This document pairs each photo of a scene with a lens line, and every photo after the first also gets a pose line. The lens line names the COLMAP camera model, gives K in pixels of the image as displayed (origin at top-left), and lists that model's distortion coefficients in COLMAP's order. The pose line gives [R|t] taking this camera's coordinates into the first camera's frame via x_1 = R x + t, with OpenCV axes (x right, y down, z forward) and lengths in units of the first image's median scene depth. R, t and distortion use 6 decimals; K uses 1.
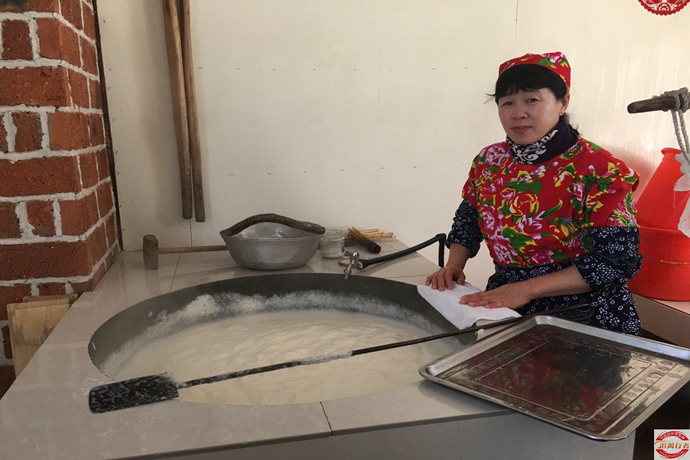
lens RADIAL K [[598.8, 0, 345.0], [0, 598.8, 230.0], [0, 0, 1]] dist [-0.000994, -0.010715]
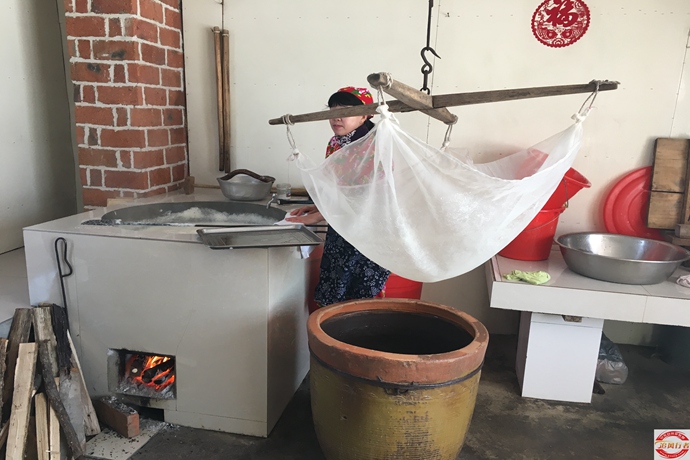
lens RADIAL K [[598.8, 0, 345.0], [0, 598.8, 230.0], [0, 0, 1]] dist [-0.000994, -0.010715]
pose [[0.903501, 0.121196, -0.411092, 1.046592], [-0.114055, 0.992588, 0.041959, 0.049802], [0.413131, 0.008977, 0.910628, -0.561954]]
